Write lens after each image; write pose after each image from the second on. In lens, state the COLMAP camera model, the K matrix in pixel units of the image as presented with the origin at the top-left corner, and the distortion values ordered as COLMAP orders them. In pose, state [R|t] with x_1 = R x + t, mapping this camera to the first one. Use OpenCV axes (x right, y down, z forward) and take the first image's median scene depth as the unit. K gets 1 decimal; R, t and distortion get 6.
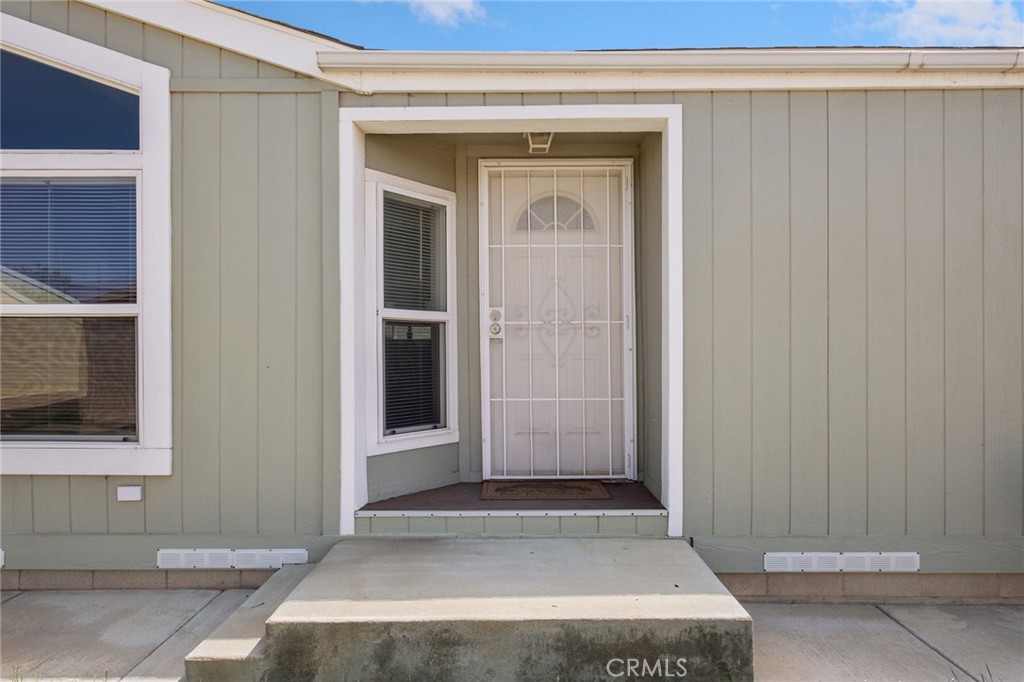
lens RADIAL K [[597.0, 0, 509.7], [0, 597.0, 351.0], [0, 0, 1]] dist [0.002270, 0.000176]
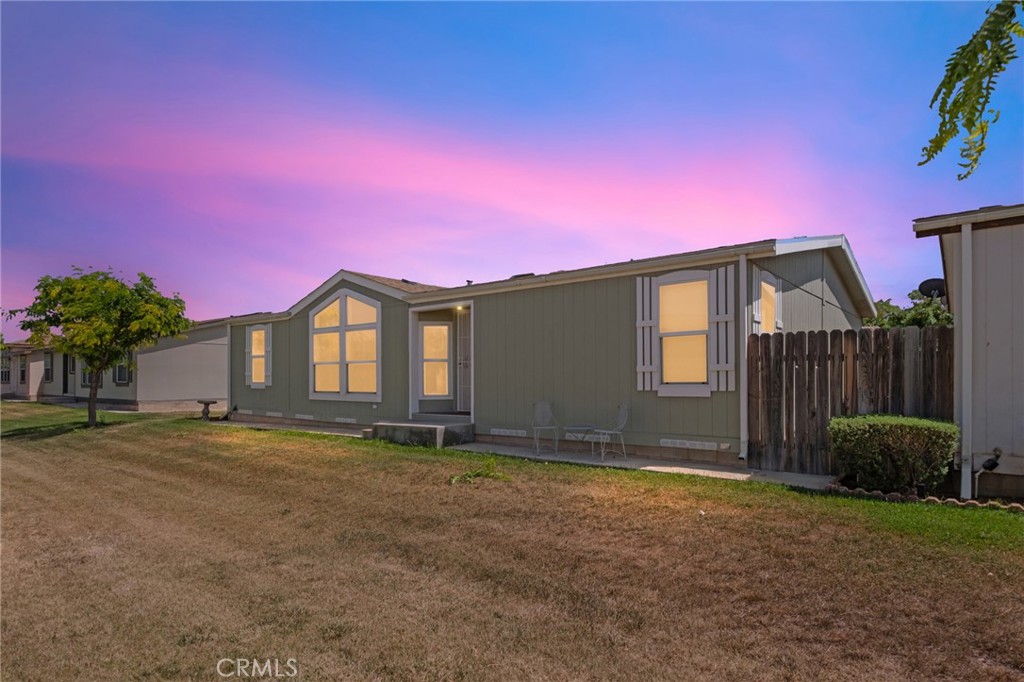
lens RADIAL K [[597.0, 0, 509.7], [0, 597.0, 351.0], [0, 0, 1]] dist [0.002270, 0.000176]
pose [[0.771167, -0.032587, -0.635798, 2.655826], [0.000849, 0.998741, -0.050159, 0.065709], [0.636632, 0.038141, 0.770224, -1.550111]]
